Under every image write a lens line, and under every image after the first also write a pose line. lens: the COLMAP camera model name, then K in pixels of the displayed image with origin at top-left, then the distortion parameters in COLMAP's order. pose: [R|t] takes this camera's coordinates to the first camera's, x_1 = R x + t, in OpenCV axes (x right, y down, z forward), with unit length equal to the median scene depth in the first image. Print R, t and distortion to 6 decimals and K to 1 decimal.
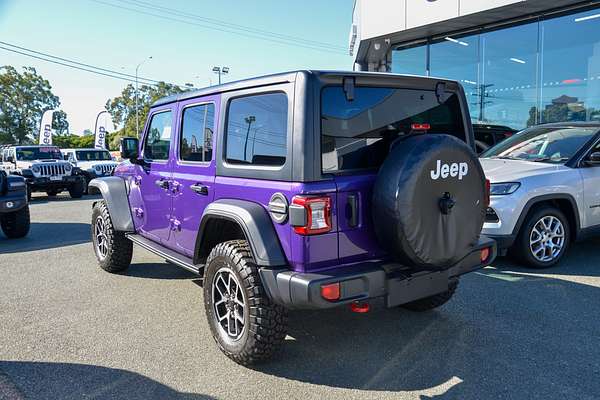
lens RADIAL K [[541.5, 0, 323.1], [0, 541.5, 194.0], [0, 0, 1]] dist [0.005821, 0.003237]
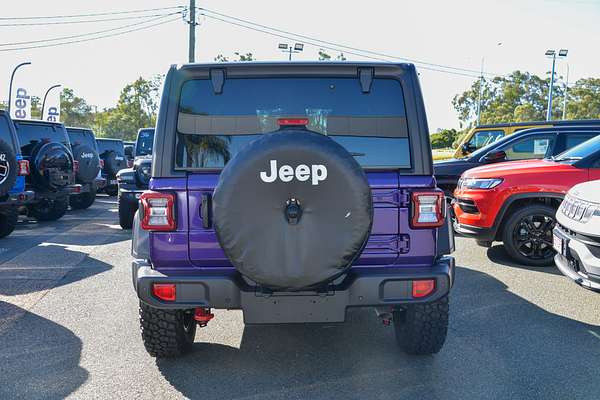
lens RADIAL K [[629.9, 0, 299.2], [0, 629.9, 199.7], [0, 0, 1]] dist [0.021268, 0.000000]
pose [[0.815535, 0.067101, -0.574804, 0.788982], [-0.069868, 0.997406, 0.017306, -0.019211], [0.574475, 0.026047, 0.818108, 0.193537]]
